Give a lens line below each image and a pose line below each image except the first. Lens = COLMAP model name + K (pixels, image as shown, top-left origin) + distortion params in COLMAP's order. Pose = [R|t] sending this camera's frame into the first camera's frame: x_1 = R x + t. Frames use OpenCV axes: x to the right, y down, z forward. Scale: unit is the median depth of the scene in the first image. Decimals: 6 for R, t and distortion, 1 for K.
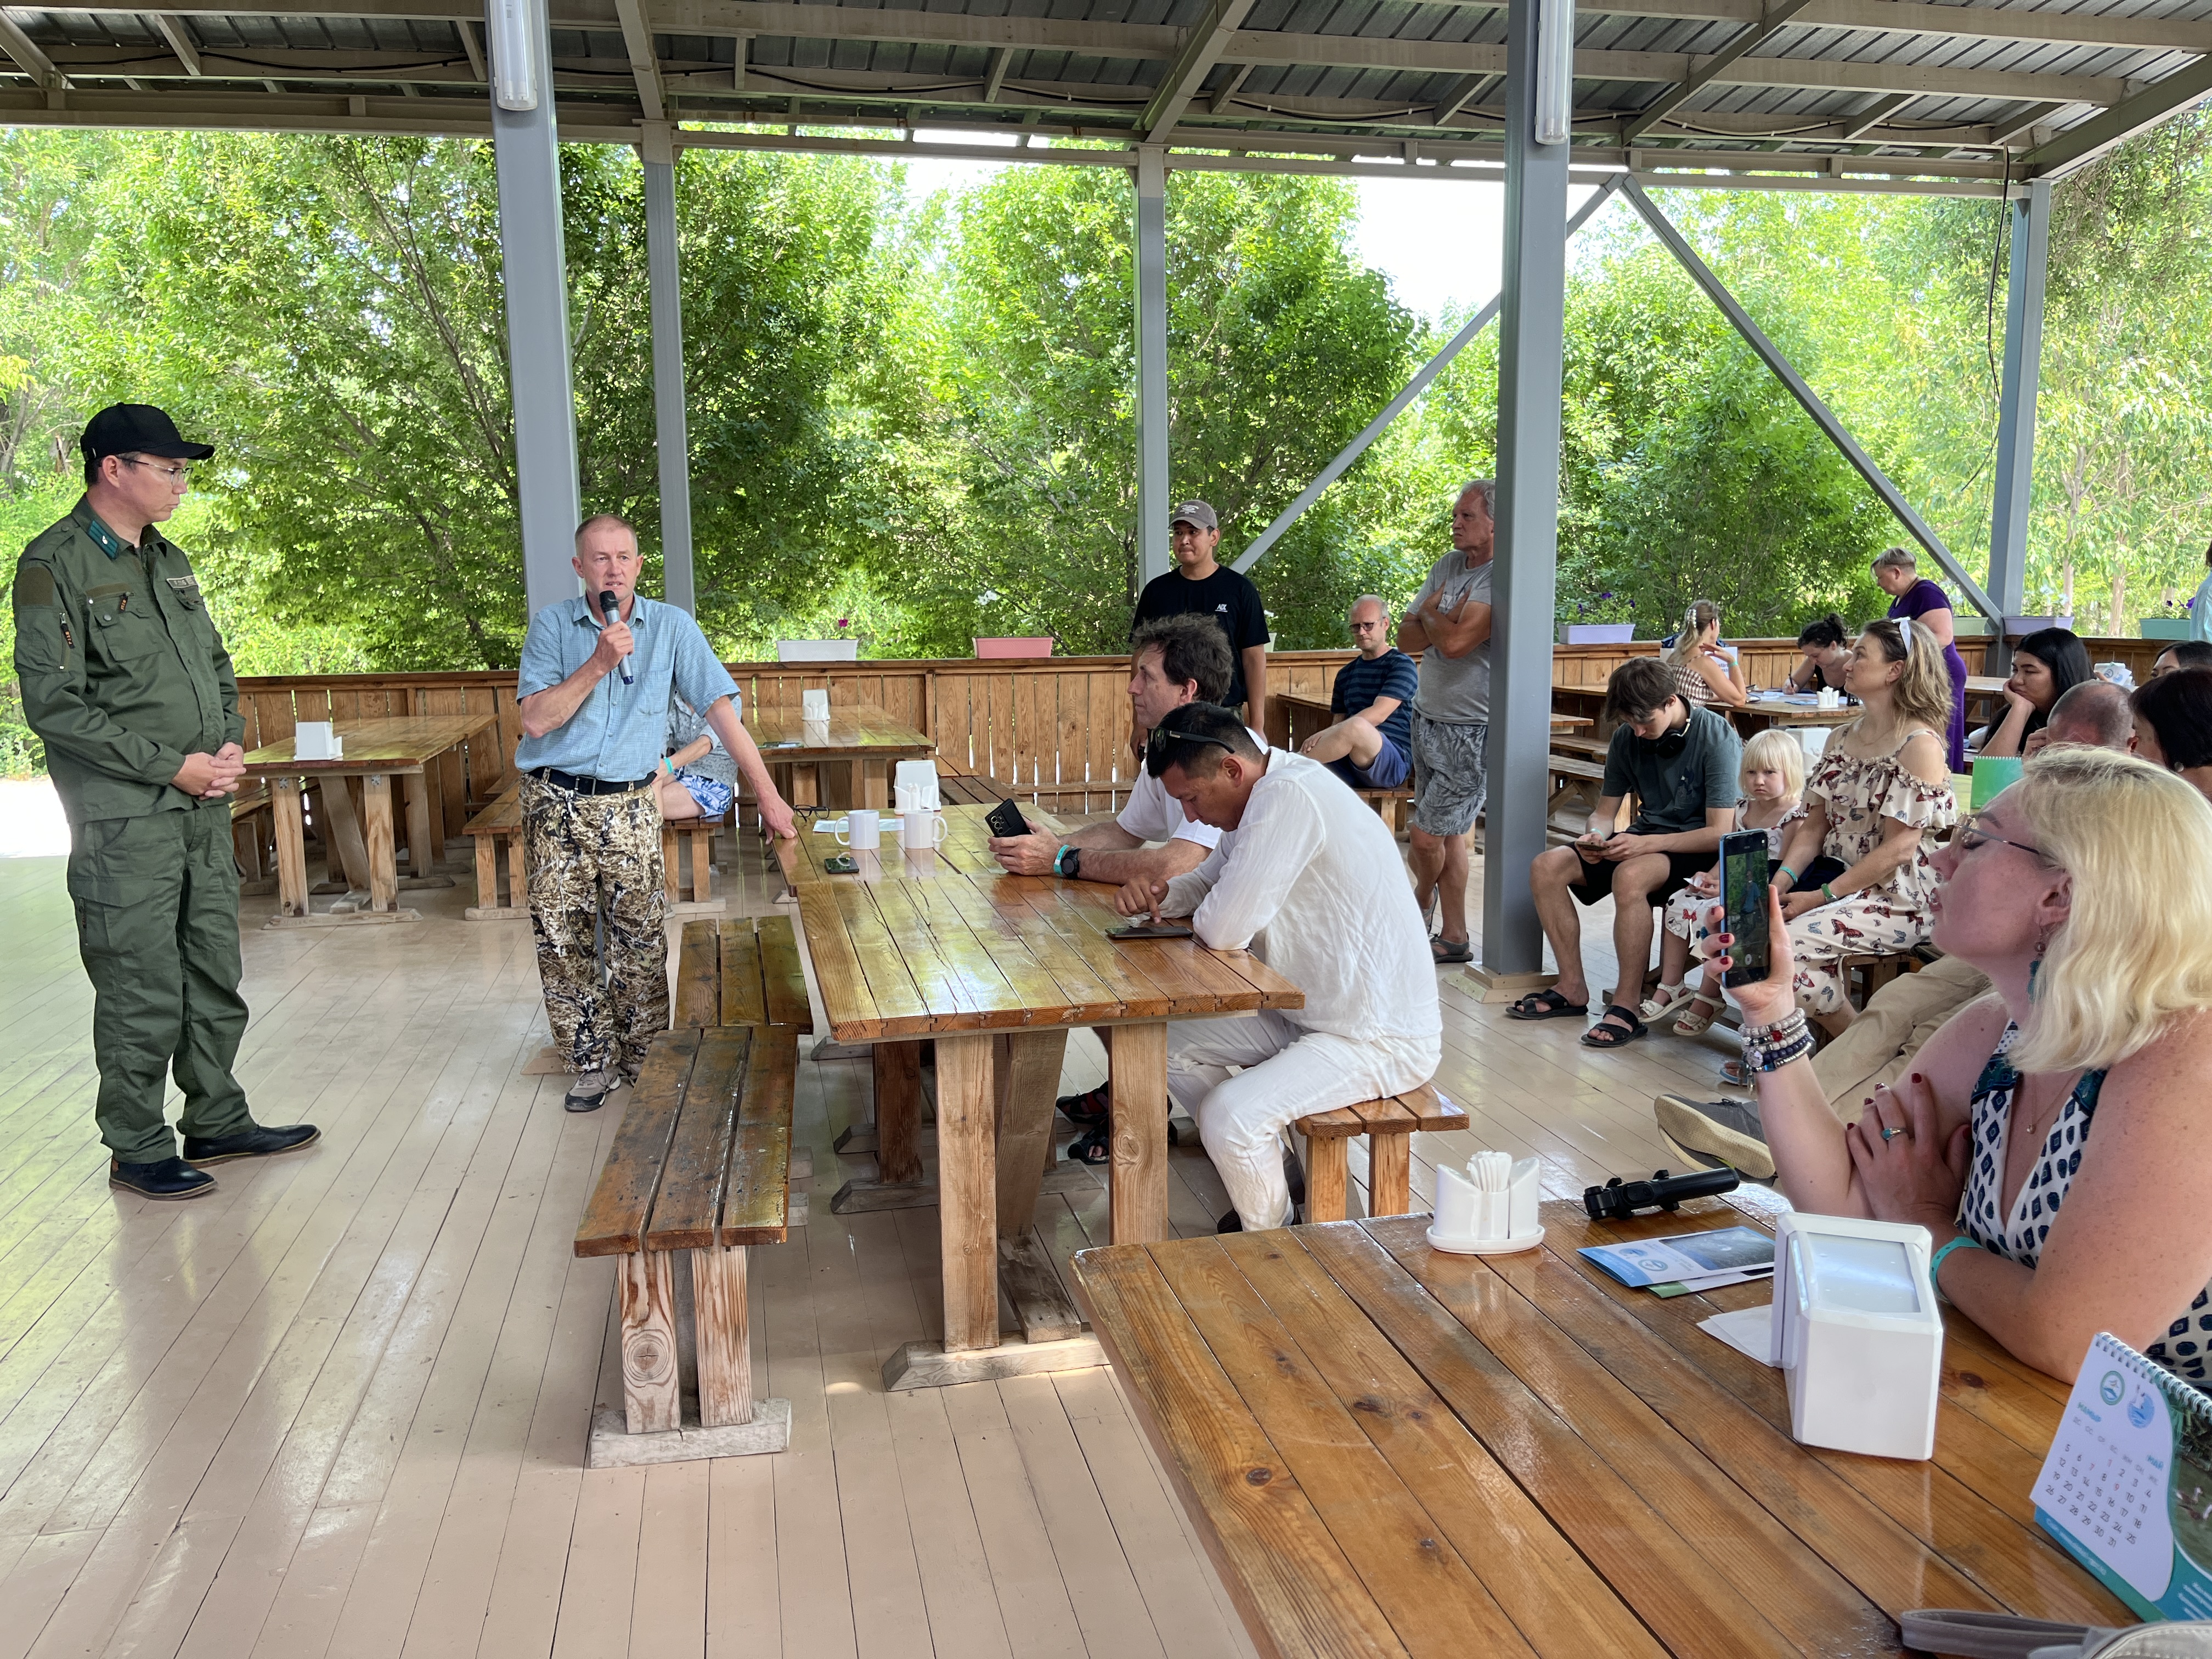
lens RADIAL K [[1668.0, 0, 1108.4], [0, 1668.0, 836.0], [0, 0, 1]] dist [-0.024168, -0.006448]
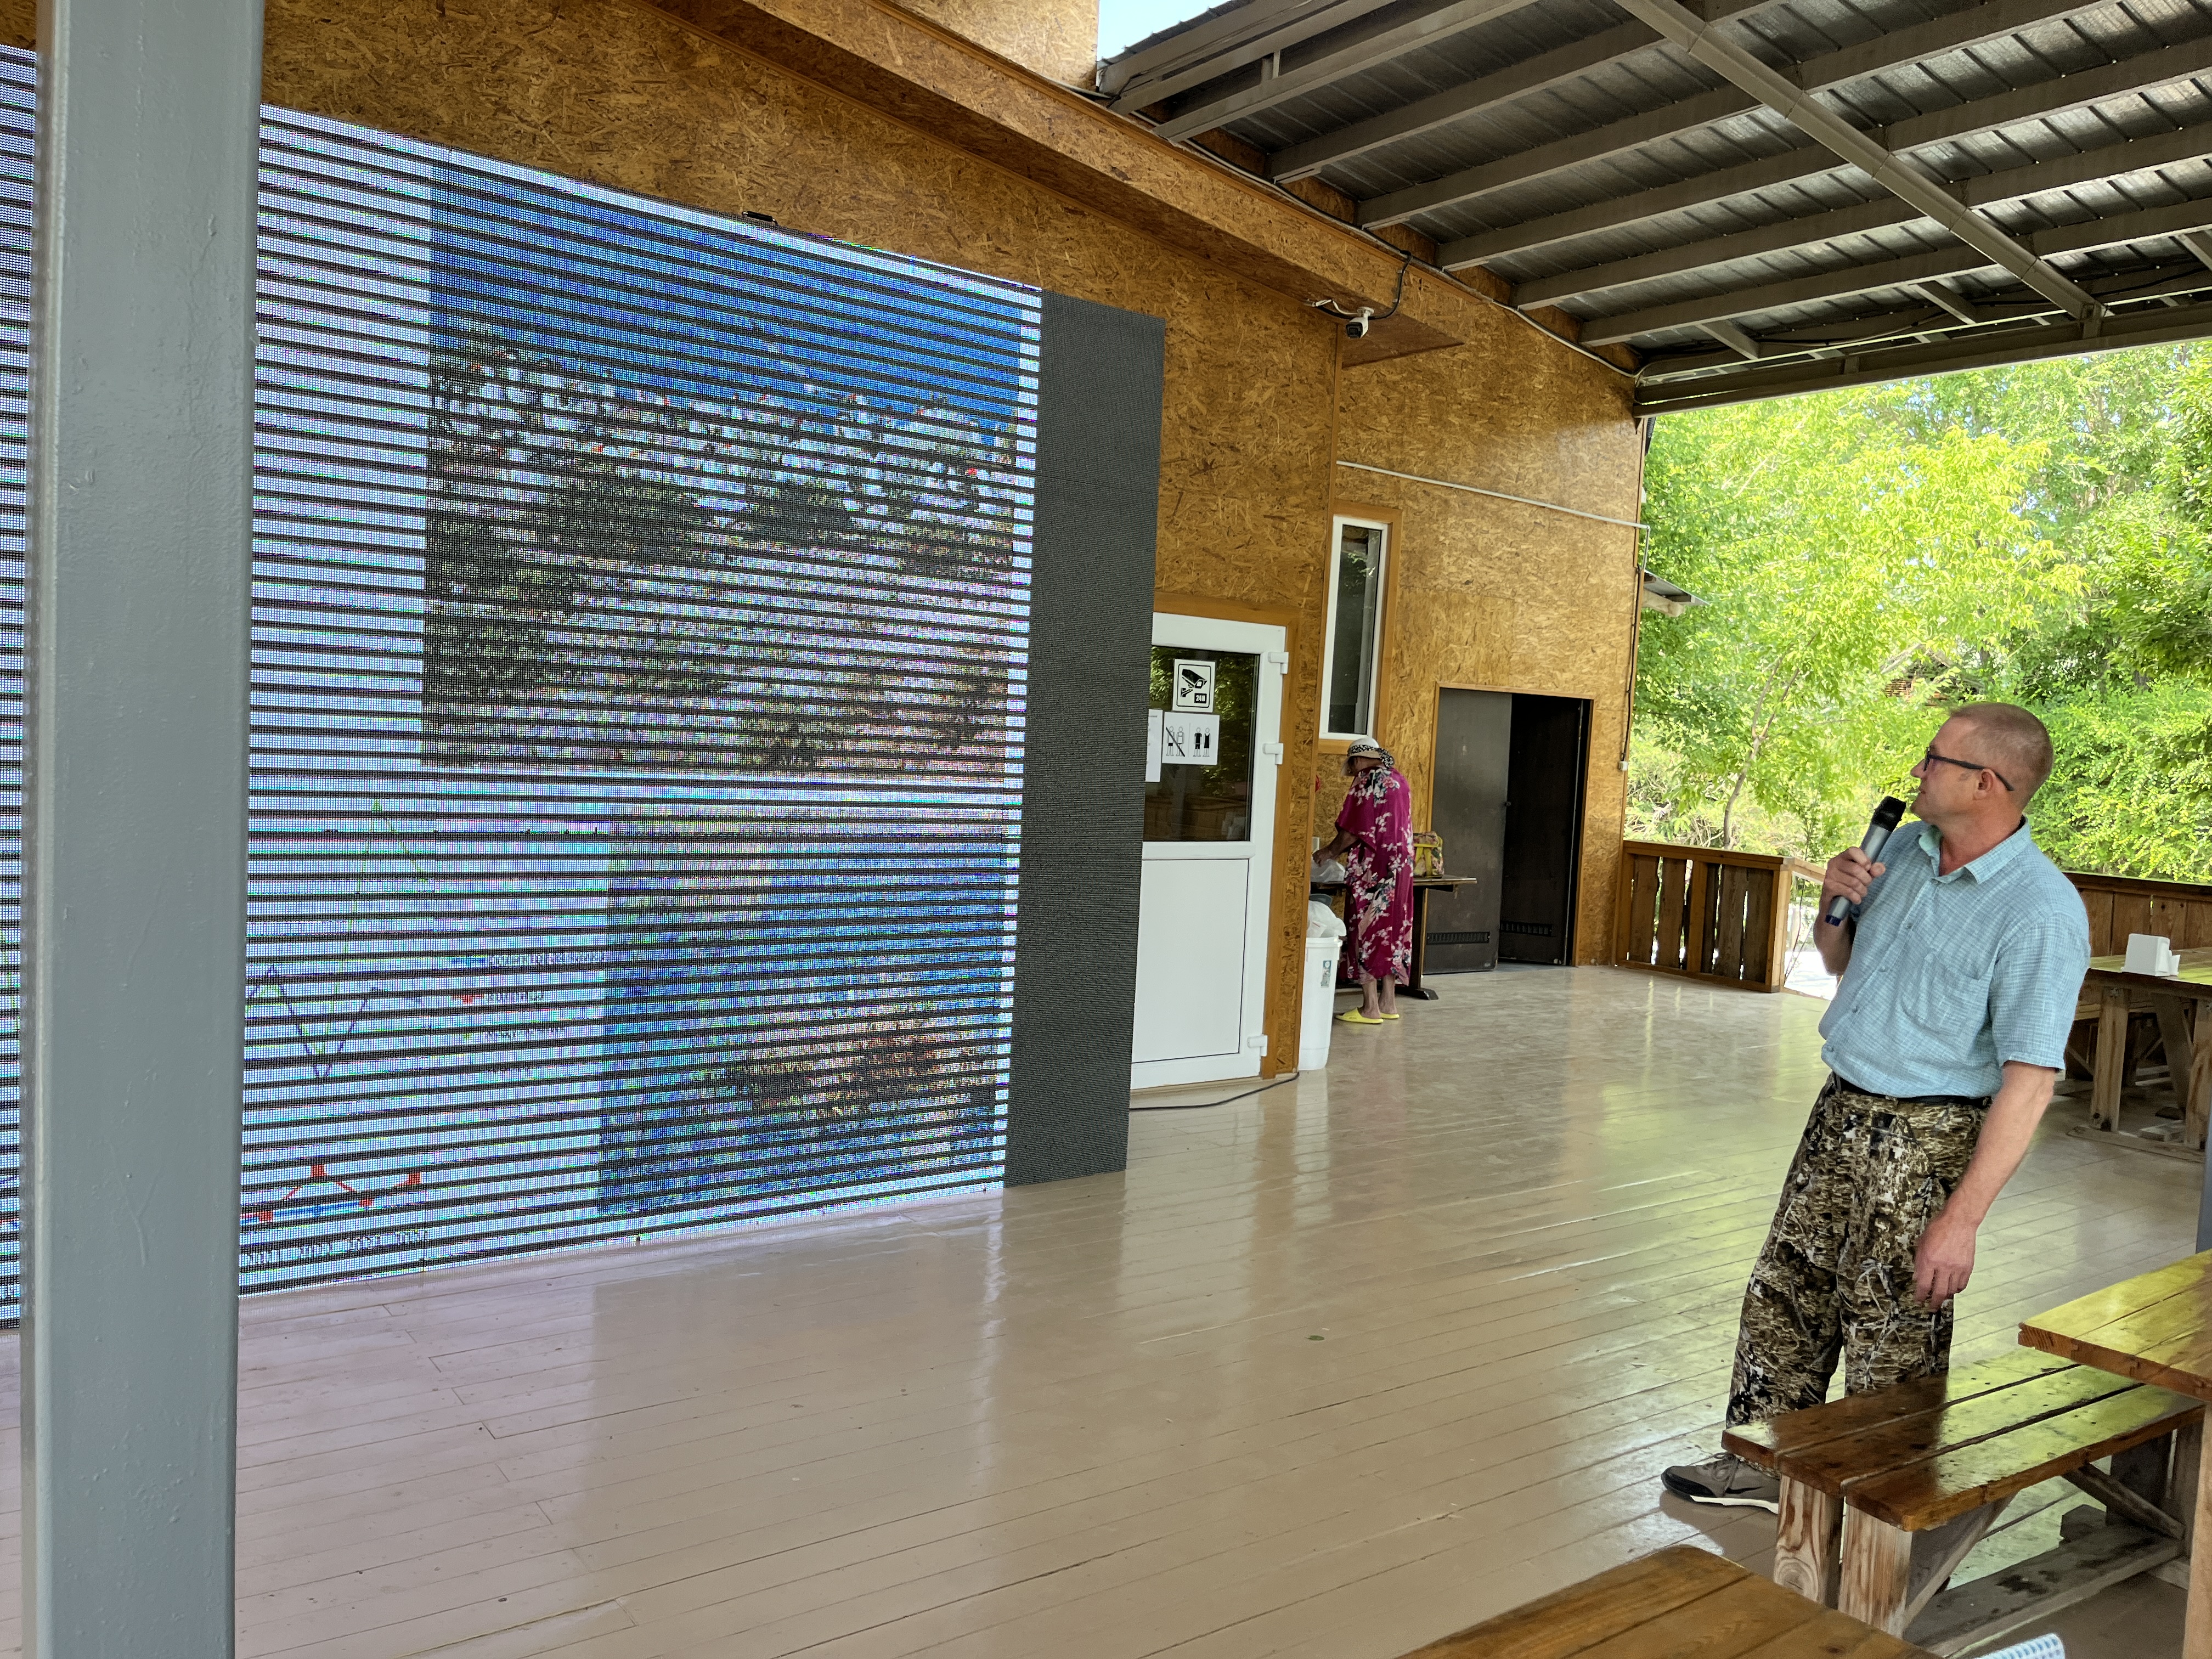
lens RADIAL K [[1668.0, 0, 1111.4], [0, 1668.0, 829.7], [0, 0, 1]] dist [-0.024168, -0.006448]
pose [[0.407200, 0.091352, -0.908759, 0.132327], [-0.198134, 0.980126, 0.009746, -0.017406], [0.891589, 0.176088, 0.417207, 0.052333]]
